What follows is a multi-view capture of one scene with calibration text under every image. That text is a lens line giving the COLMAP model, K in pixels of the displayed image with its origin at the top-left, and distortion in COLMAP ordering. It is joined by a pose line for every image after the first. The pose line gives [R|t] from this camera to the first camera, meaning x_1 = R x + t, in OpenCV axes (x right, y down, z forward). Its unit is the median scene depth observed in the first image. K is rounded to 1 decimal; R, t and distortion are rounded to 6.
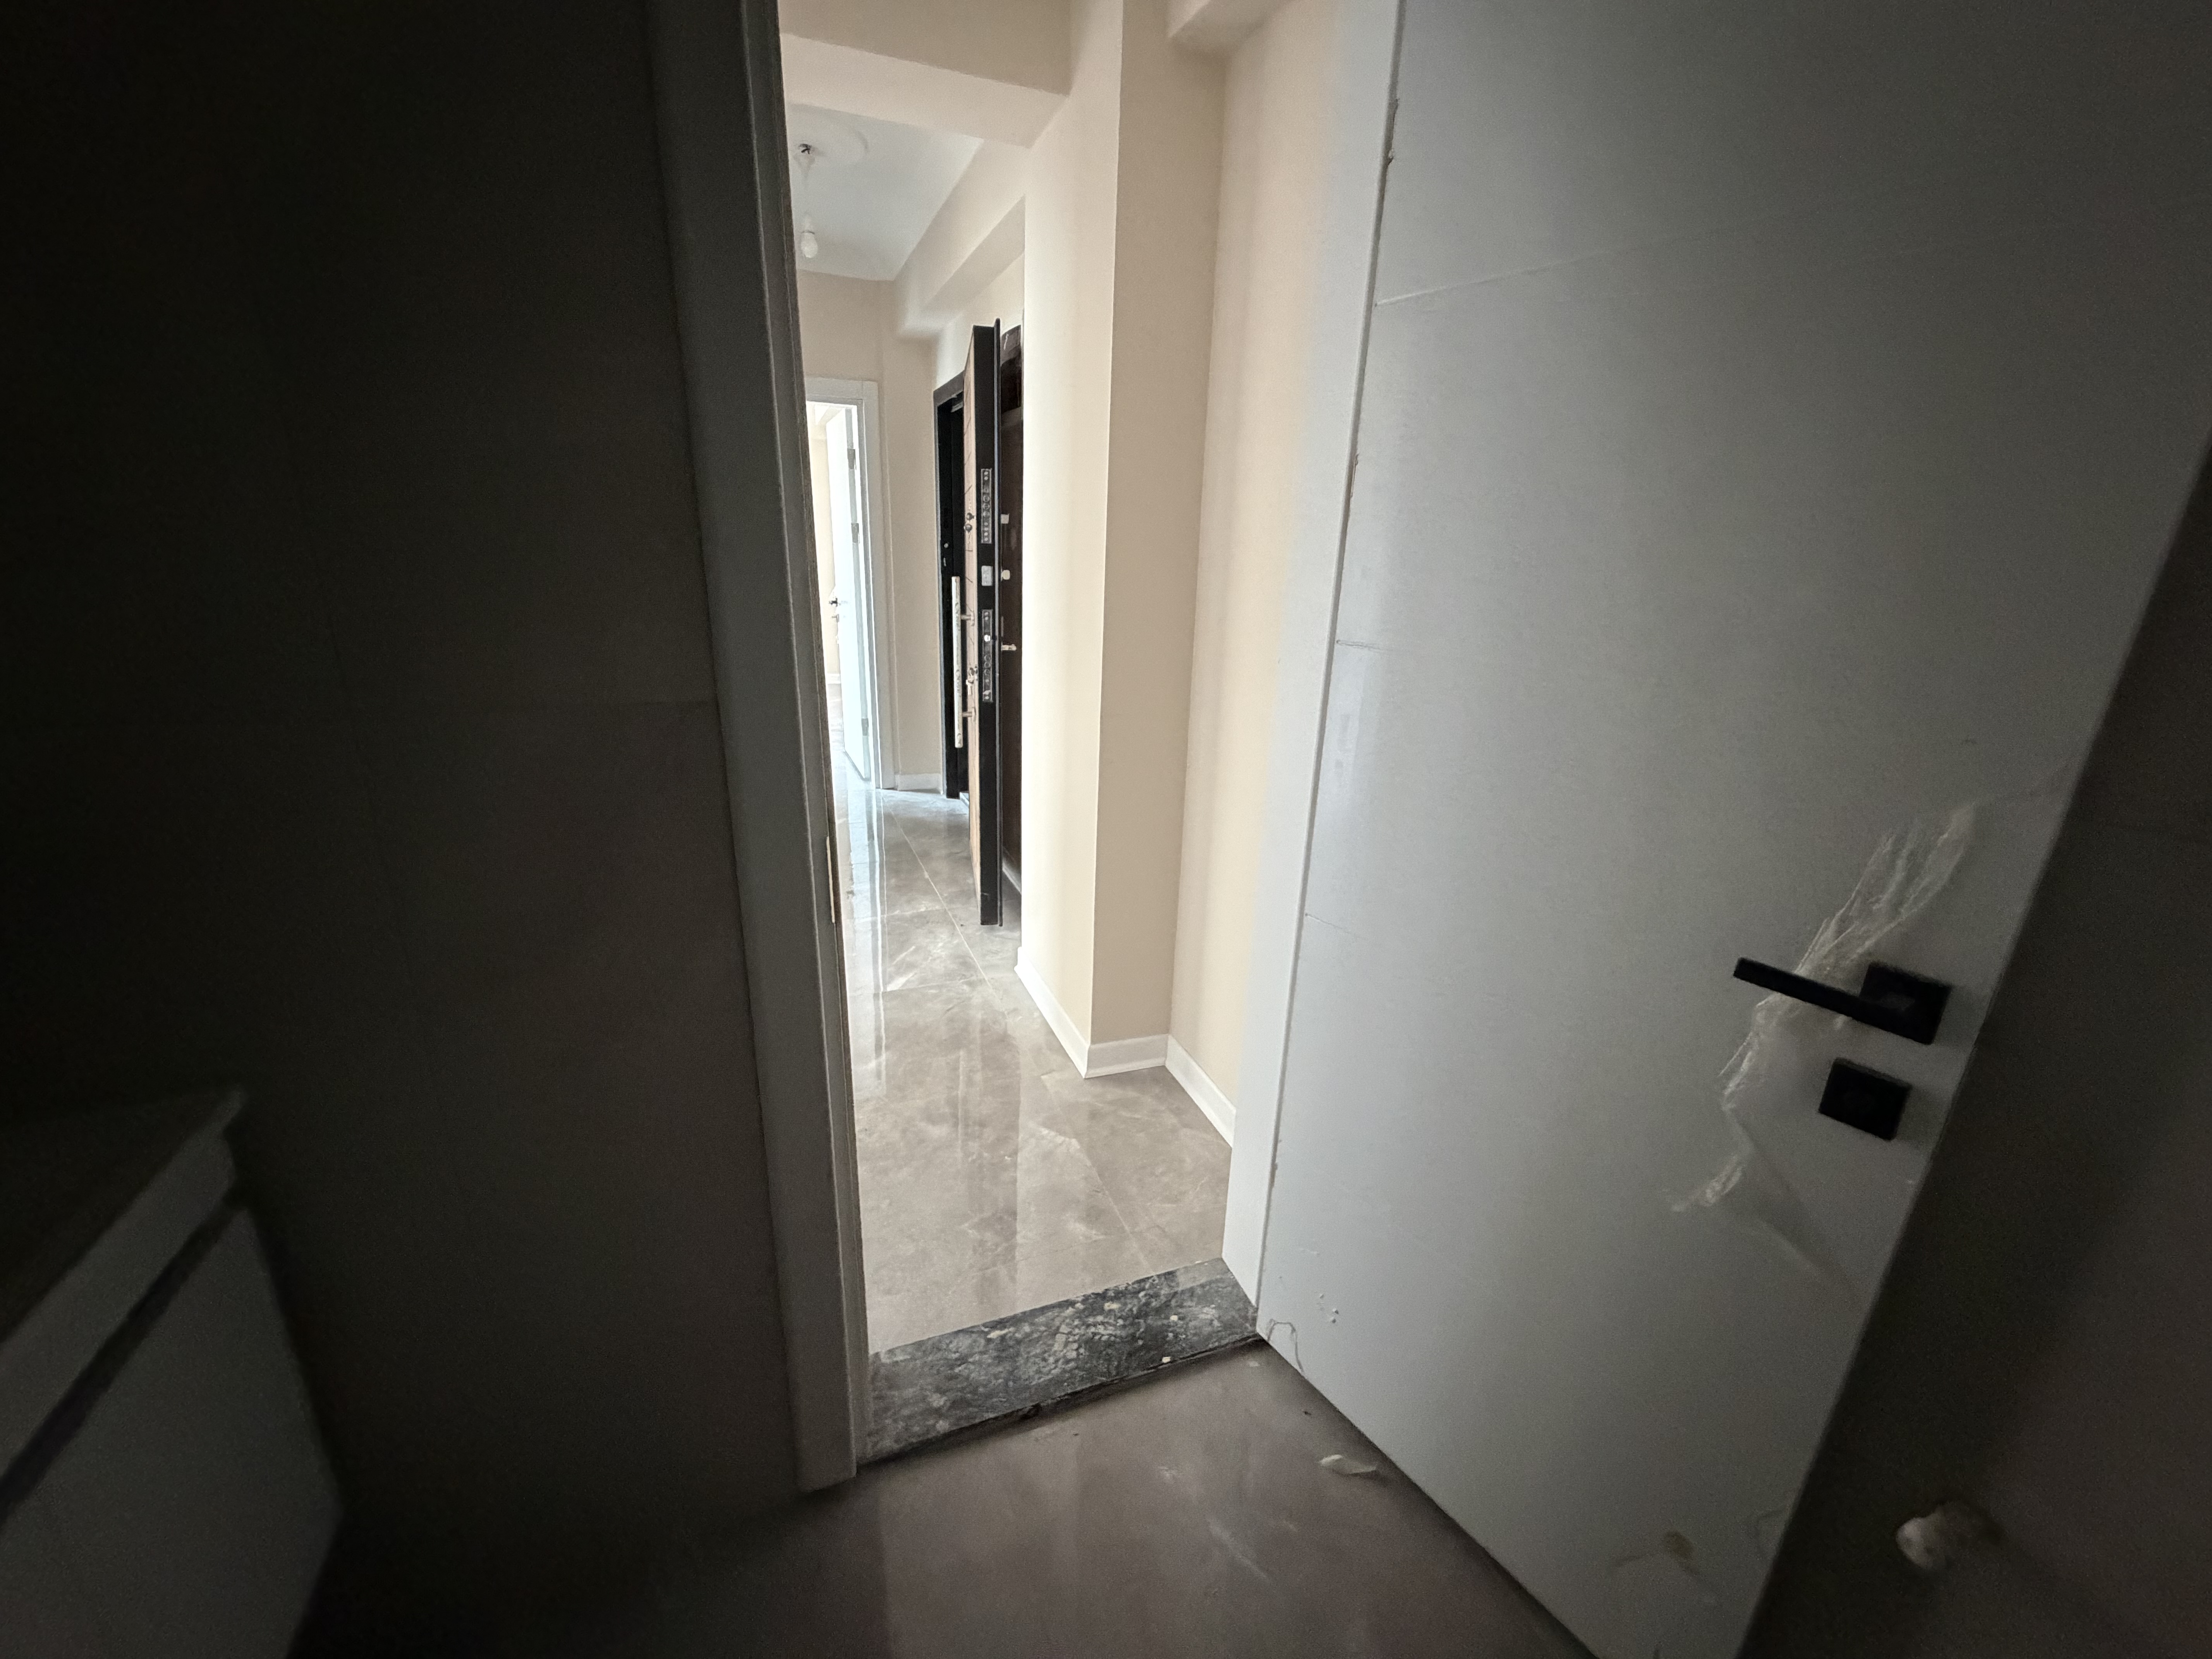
lens RADIAL K [[878.5, 0, 1103.4], [0, 878.5, 827.6], [0, 0, 1]] dist [0.002160, -0.000921]
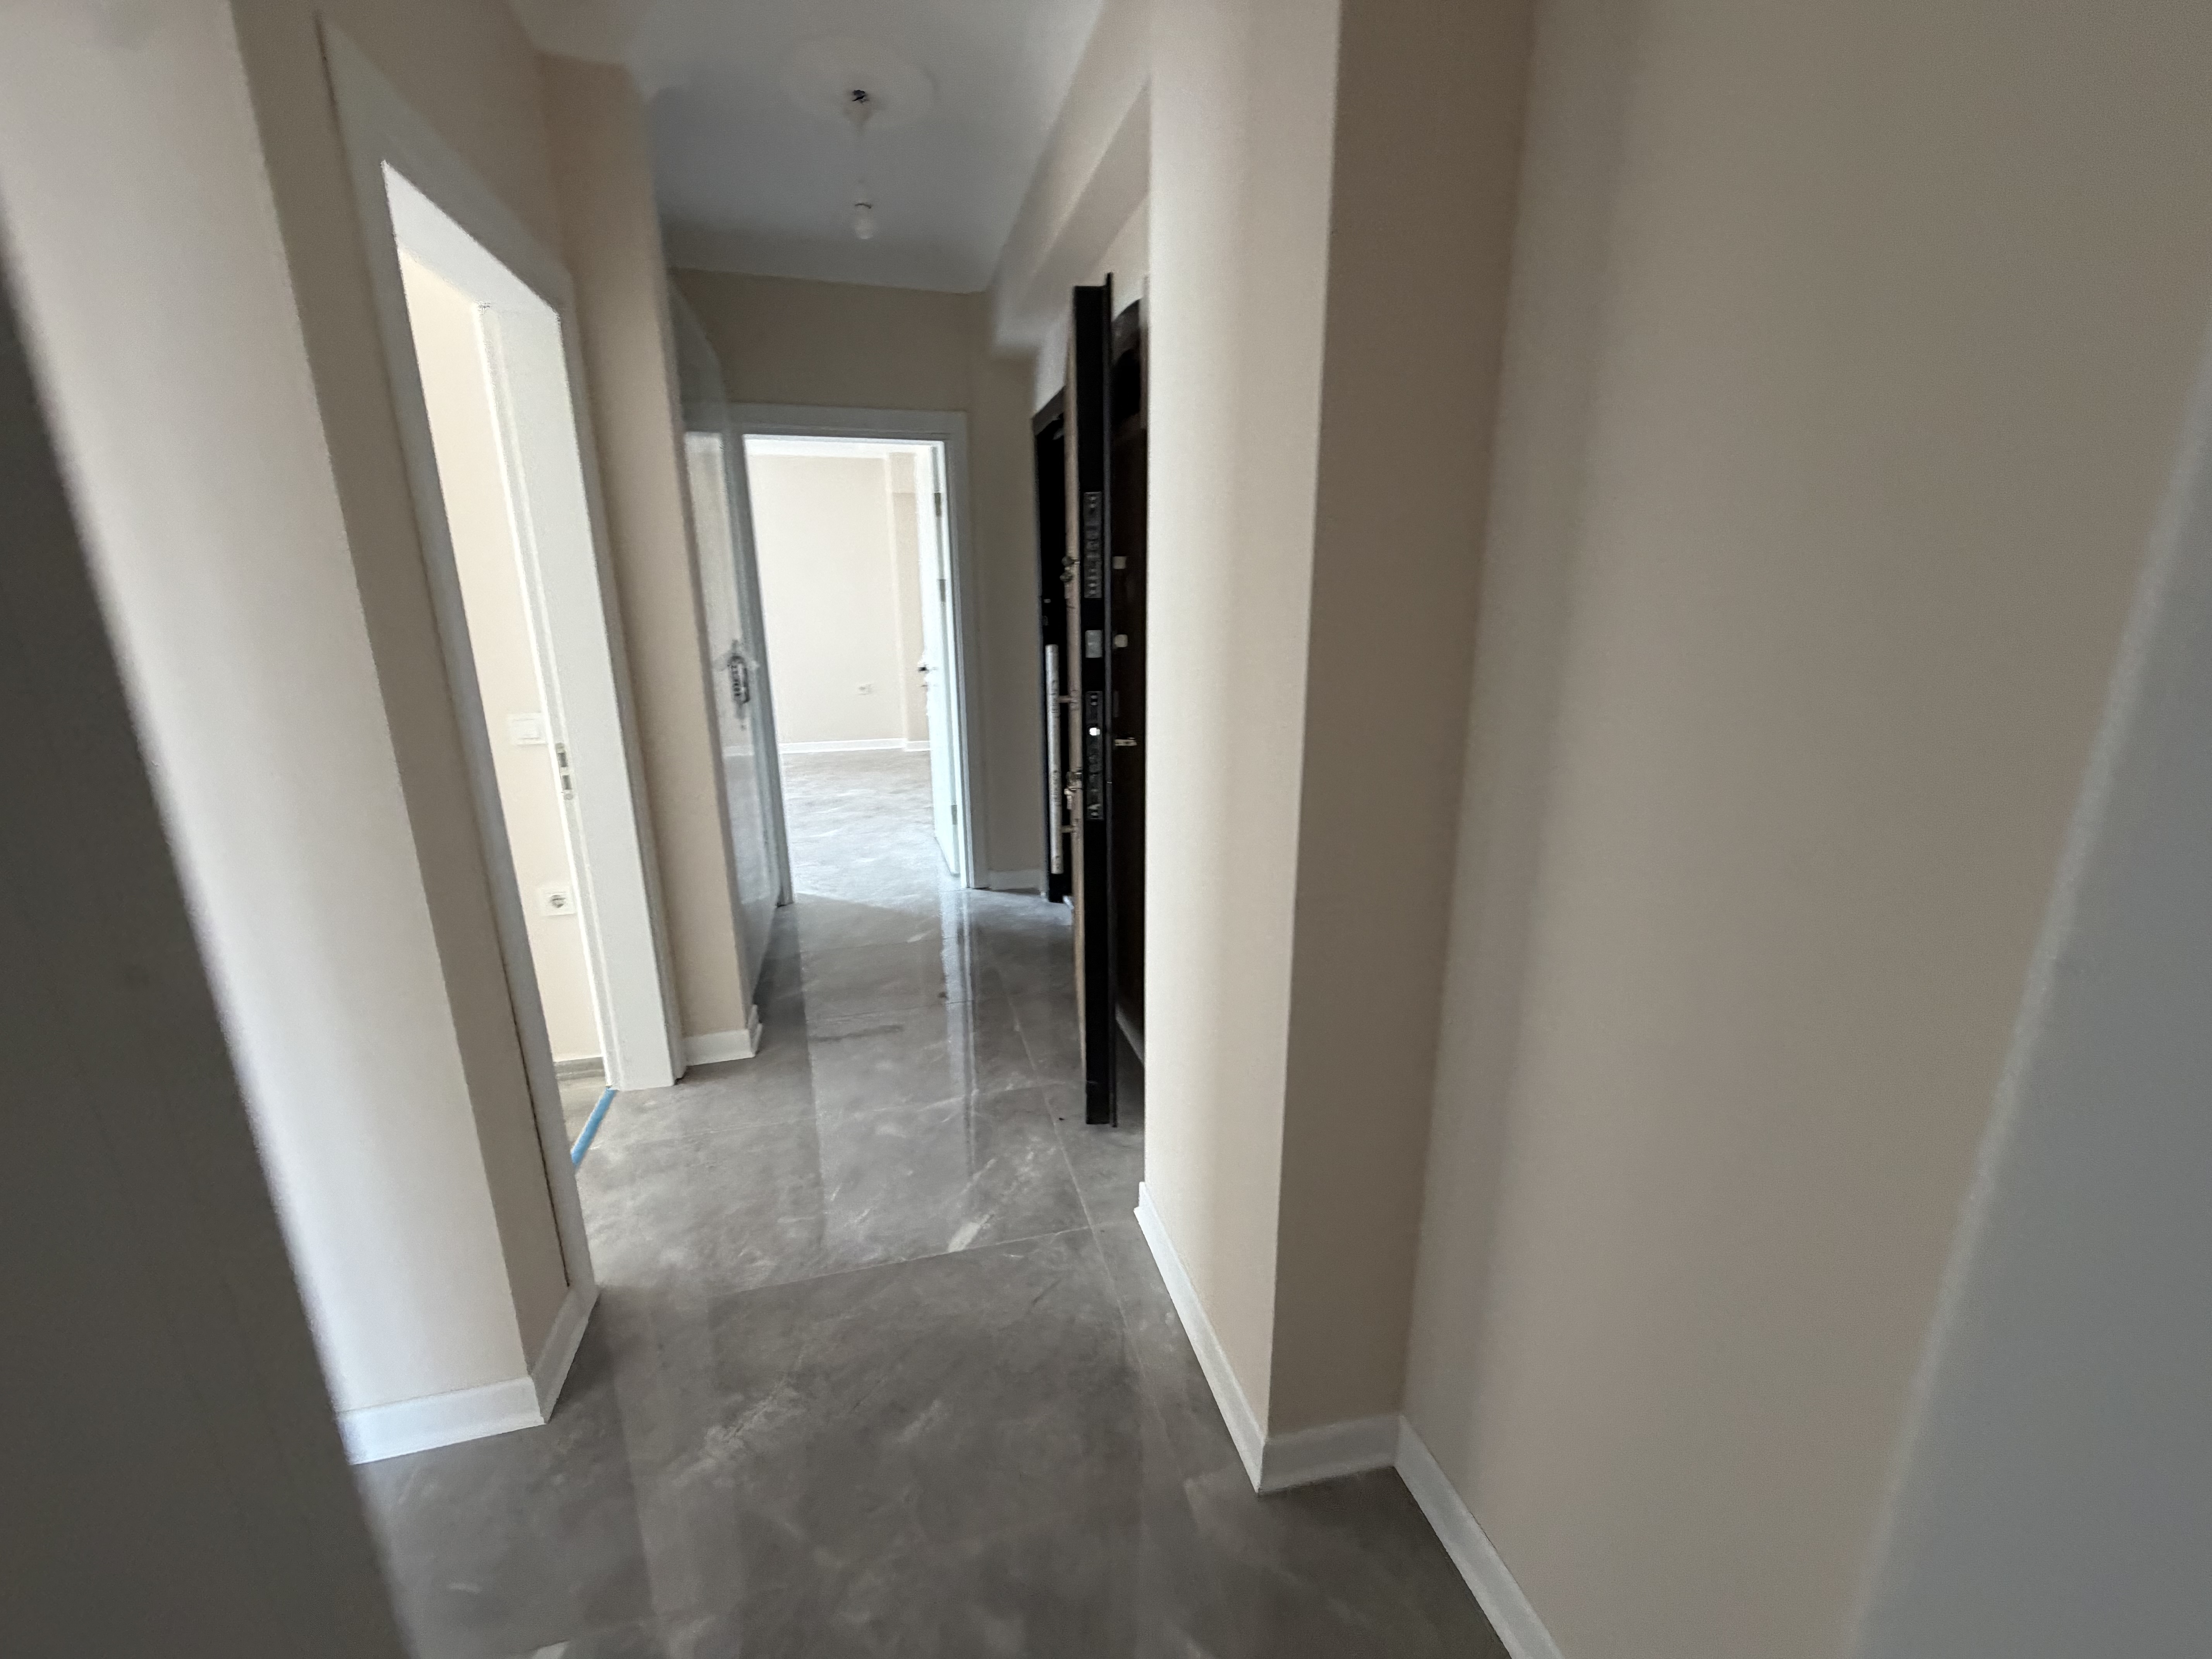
lens RADIAL K [[878.5, 0, 1099.9], [0, 878.5, 832.1], [0, 0, 1]] dist [0.002160, -0.000921]
pose [[0.991526, -0.006510, -0.129743, -0.036928], [0.000718, 0.999003, -0.044637, -0.102039], [0.129904, 0.044165, 0.990542, 0.302943]]
